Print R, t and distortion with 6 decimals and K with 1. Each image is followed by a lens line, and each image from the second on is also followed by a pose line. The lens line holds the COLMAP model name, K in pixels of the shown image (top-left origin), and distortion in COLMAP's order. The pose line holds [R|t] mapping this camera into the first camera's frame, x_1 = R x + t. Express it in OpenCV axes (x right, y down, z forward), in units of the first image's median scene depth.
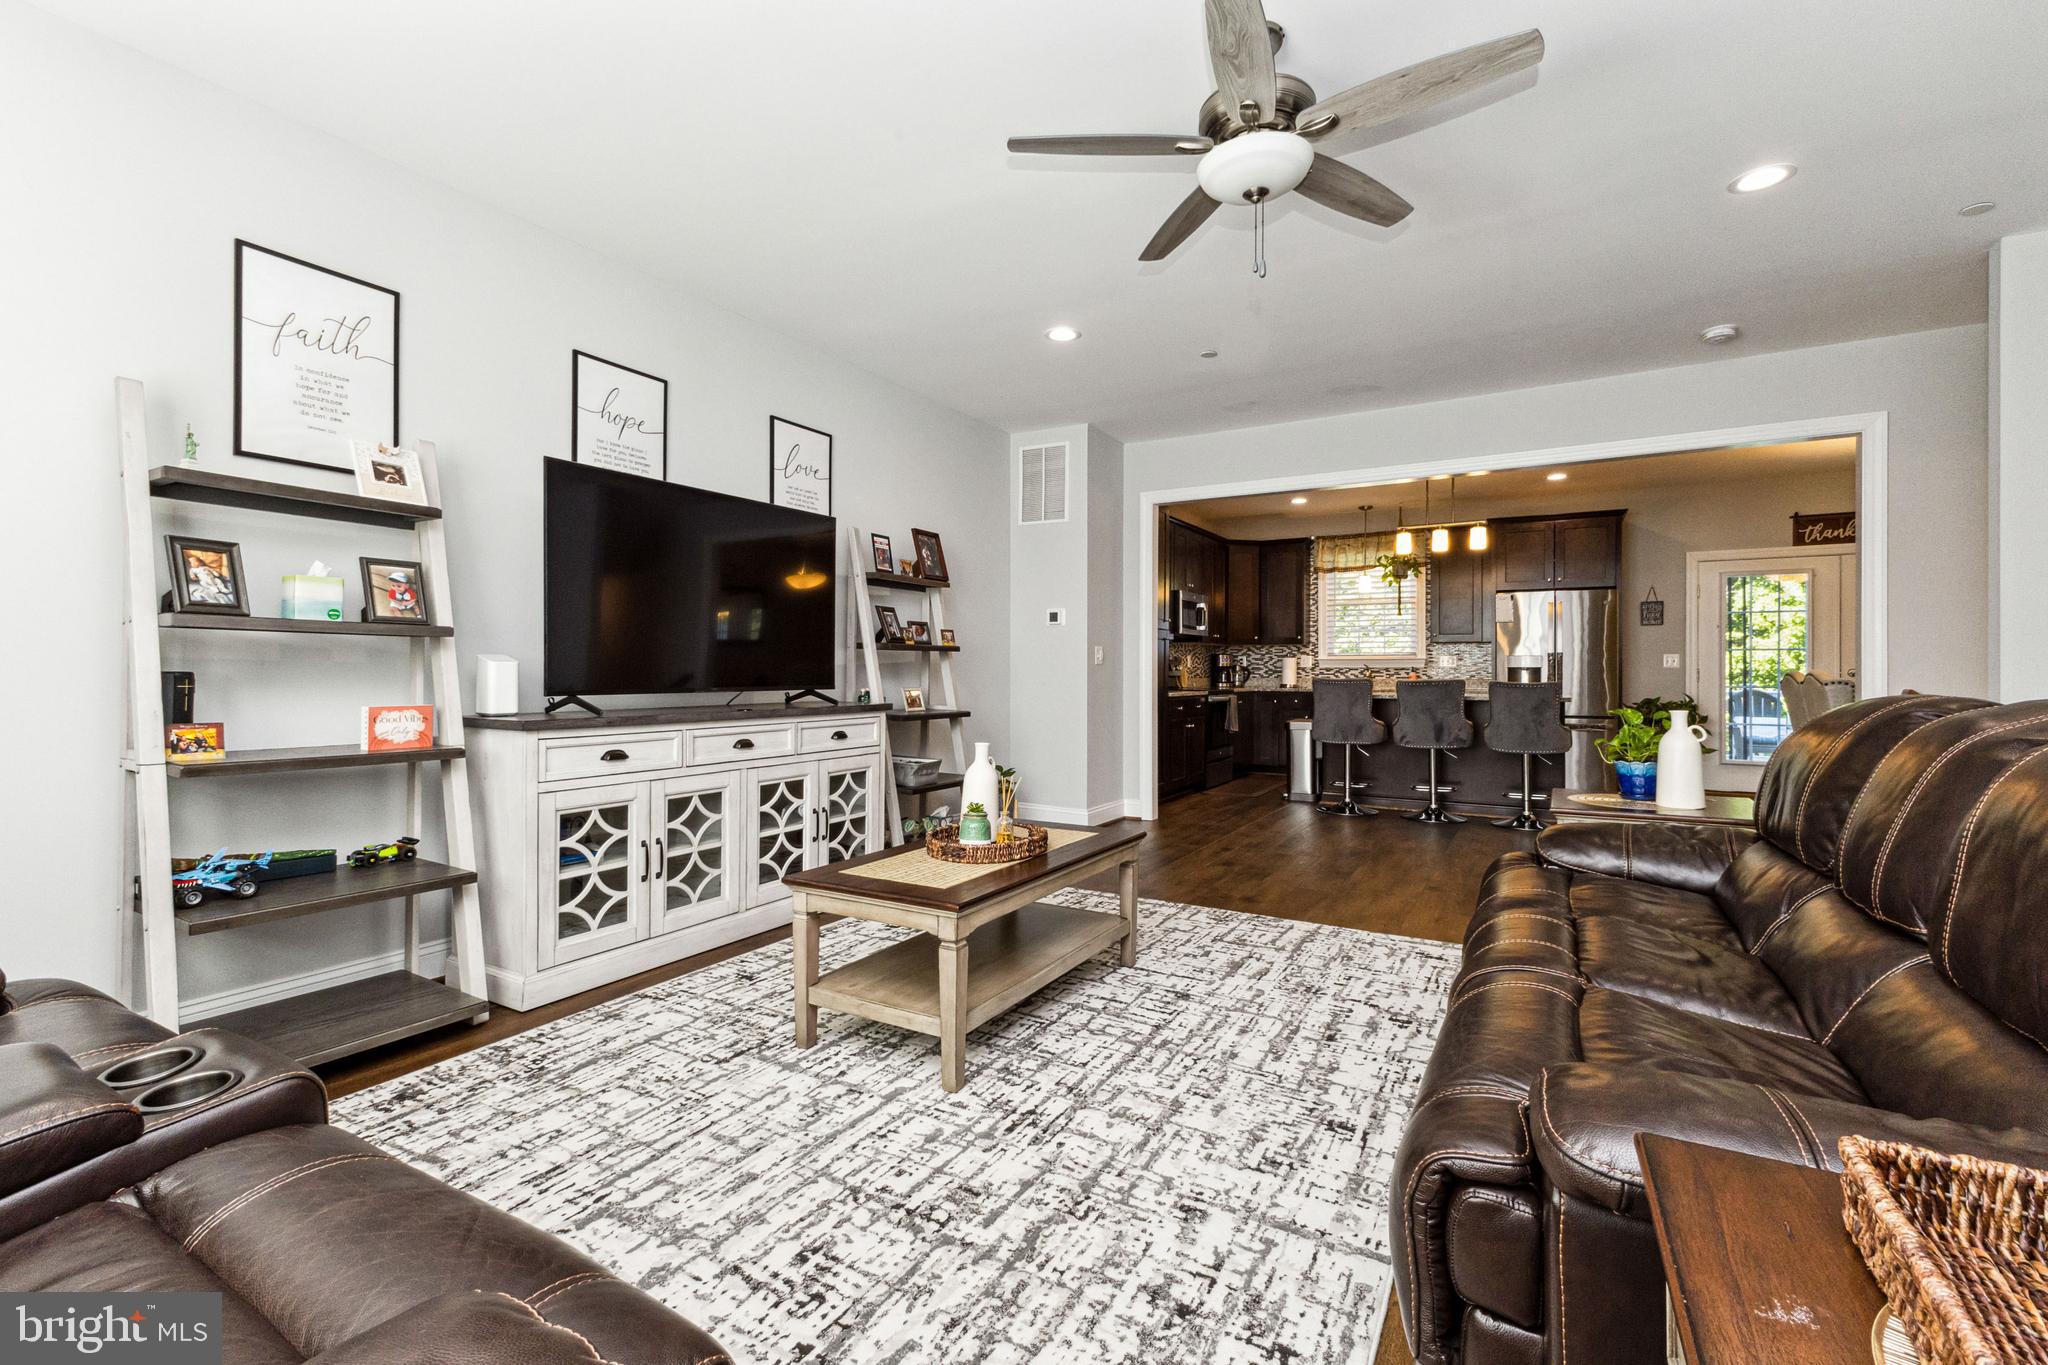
lens RADIAL K [[894.2, 0, 1024.8], [0, 894.2, 672.9], [0, 0, 1]] dist [0.008888, -0.000066]
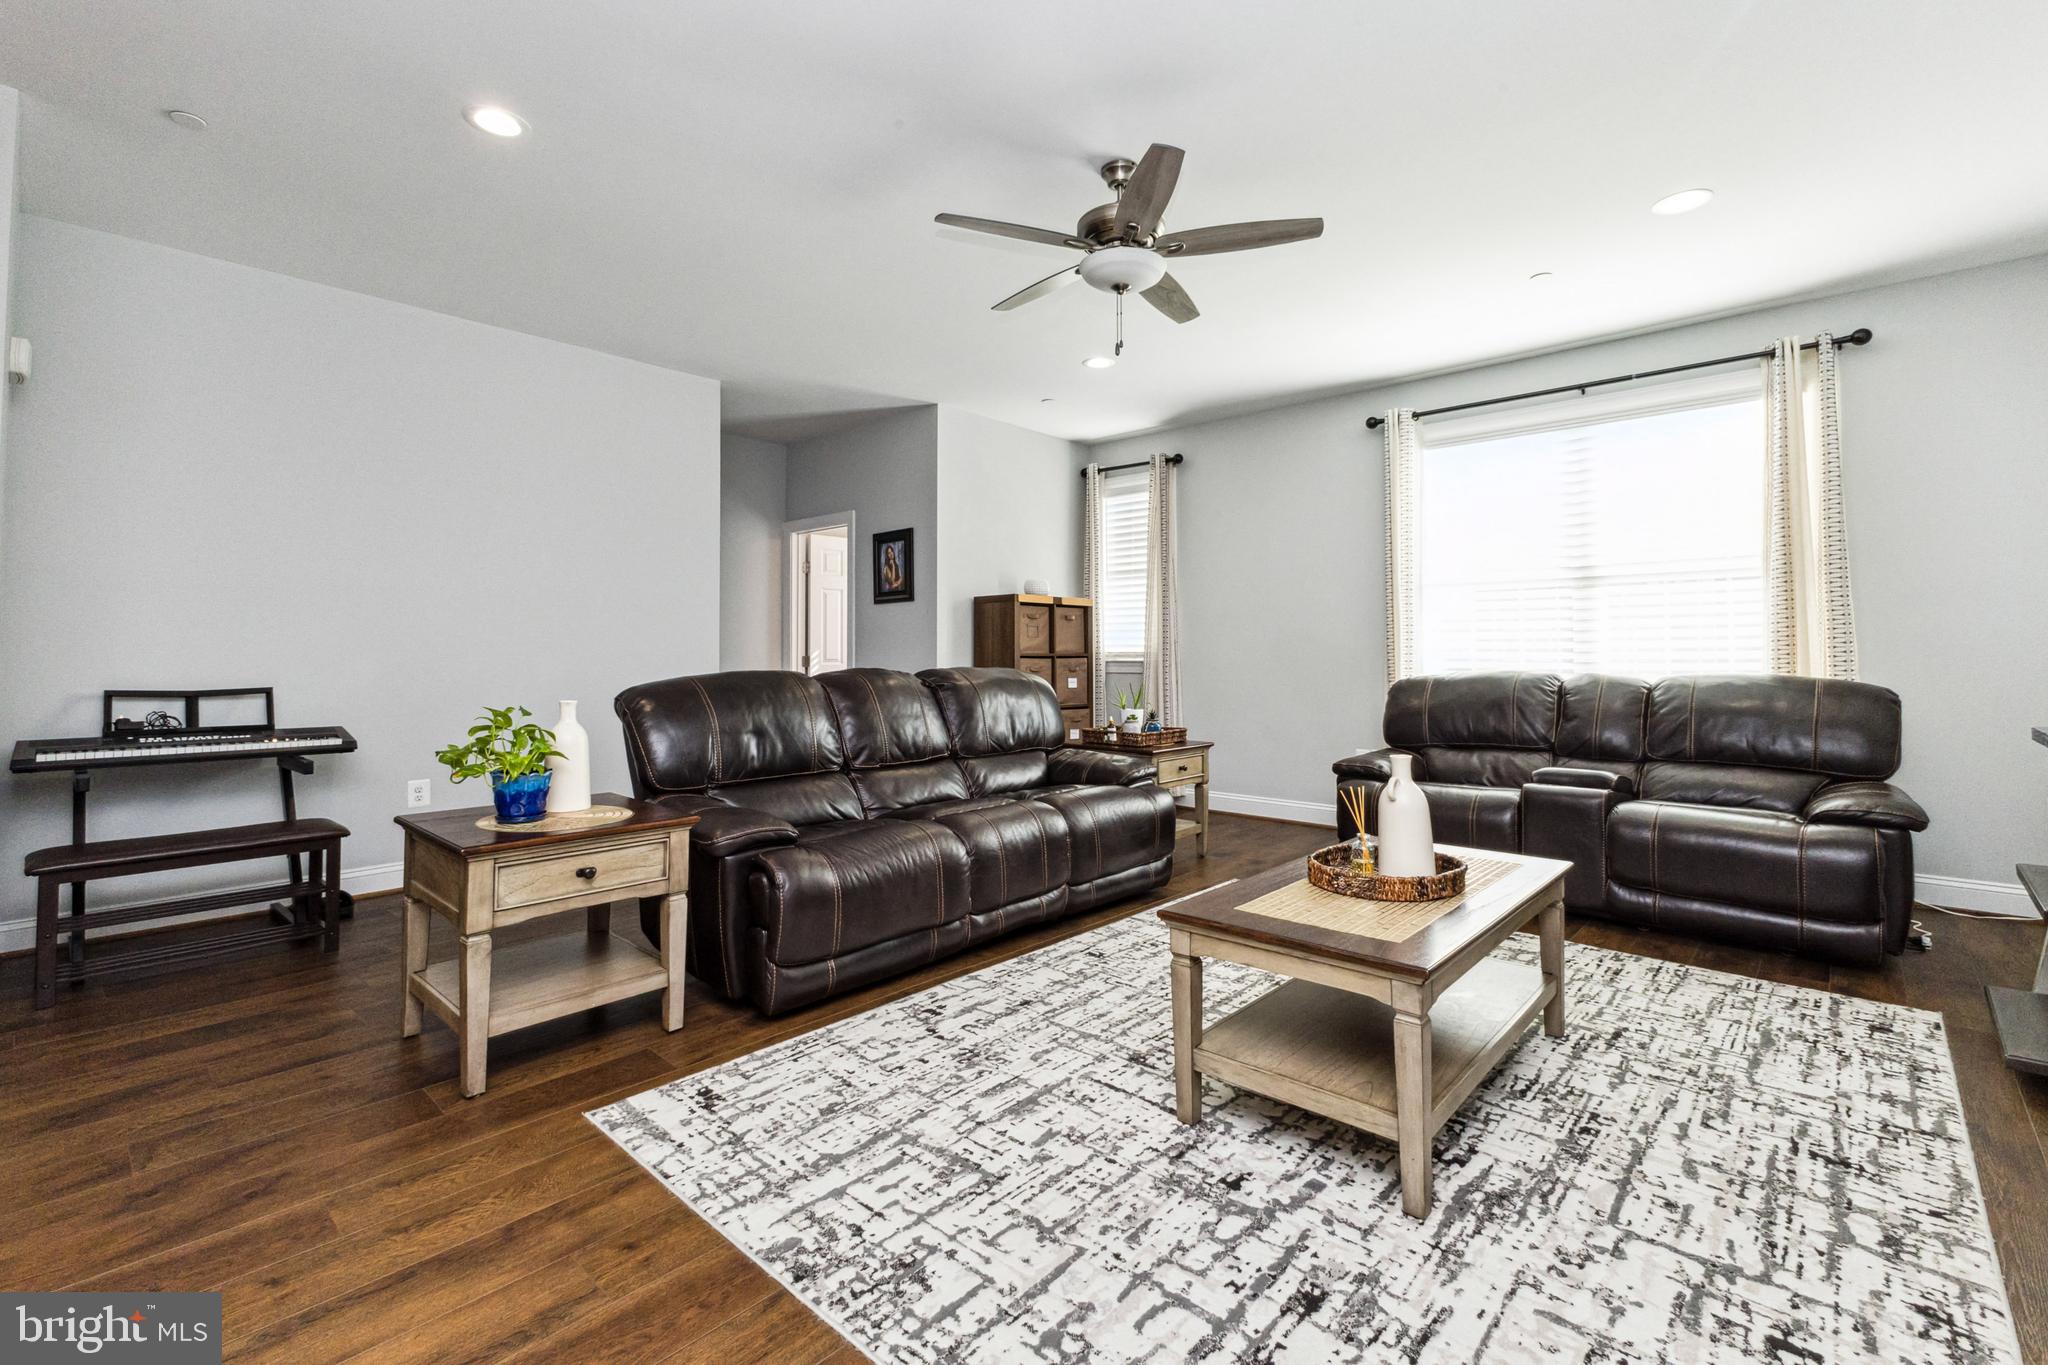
lens RADIAL K [[903.1, 0, 1023.7], [0, 903.1, 619.9], [0, 0, 1]] dist [0.009865, -0.000499]
pose [[-0.978044, 0.006769, 0.208290, 0.100228], [-0.001142, 0.999283, -0.037838, -0.004479], [-0.208397, -0.037246, -0.977335, 1.769379]]
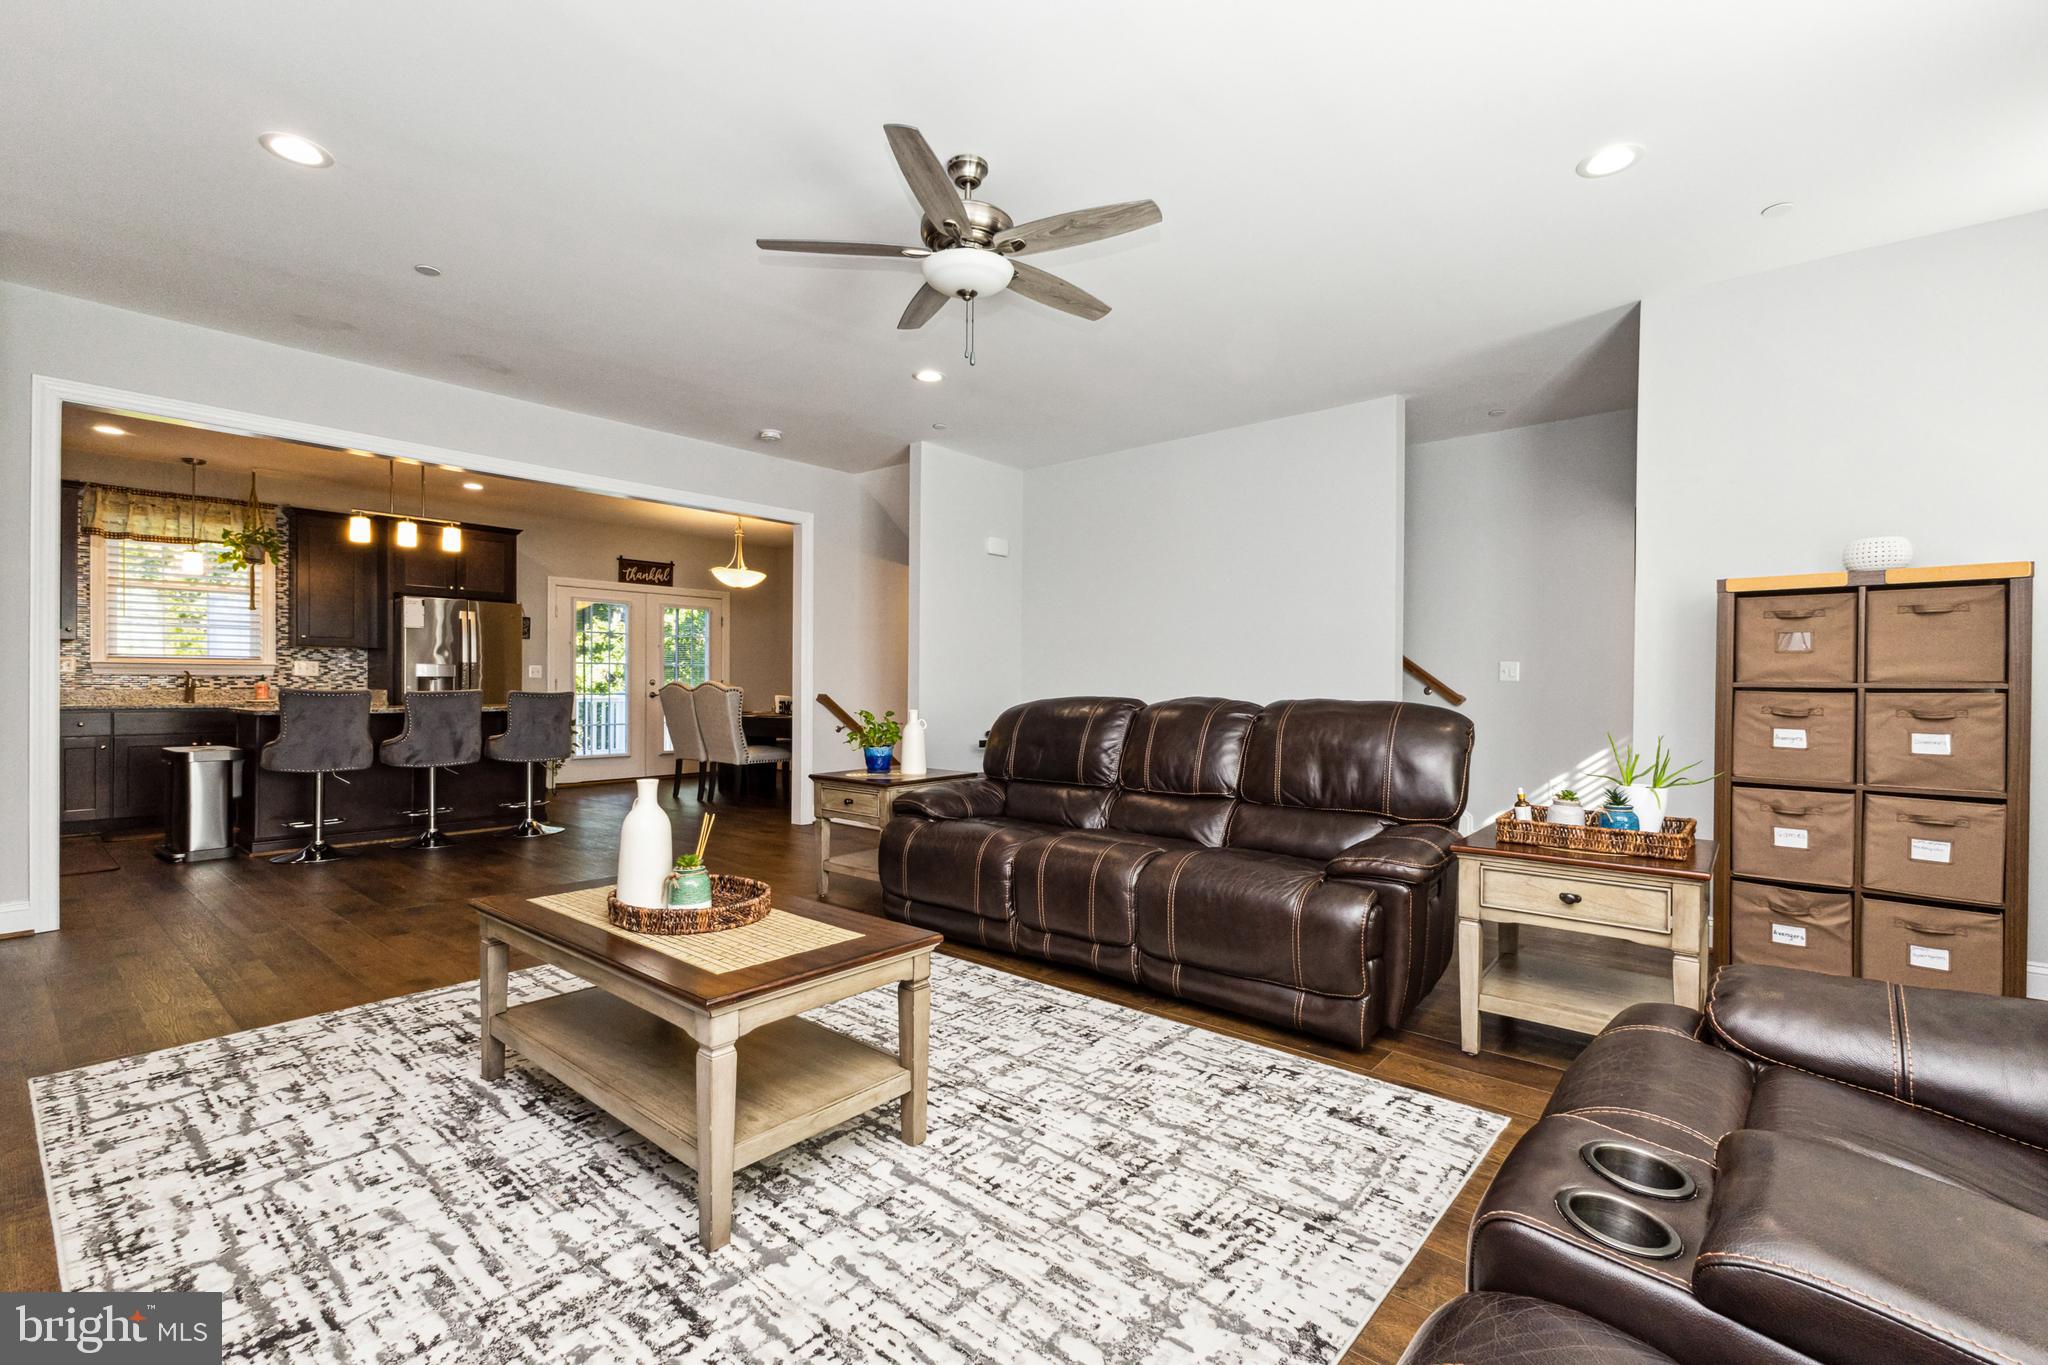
lens RADIAL K [[898.8, 0, 1026.1], [0, 898.8, 689.0], [0, 0, 1]] dist [0.009341, 0.000115]
pose [[0.175174, -0.006330, 0.984517, -0.720420], [-0.002418, 0.999974, 0.006860, -0.003585], [-0.984535, -0.003582, 0.175154, 0.543762]]
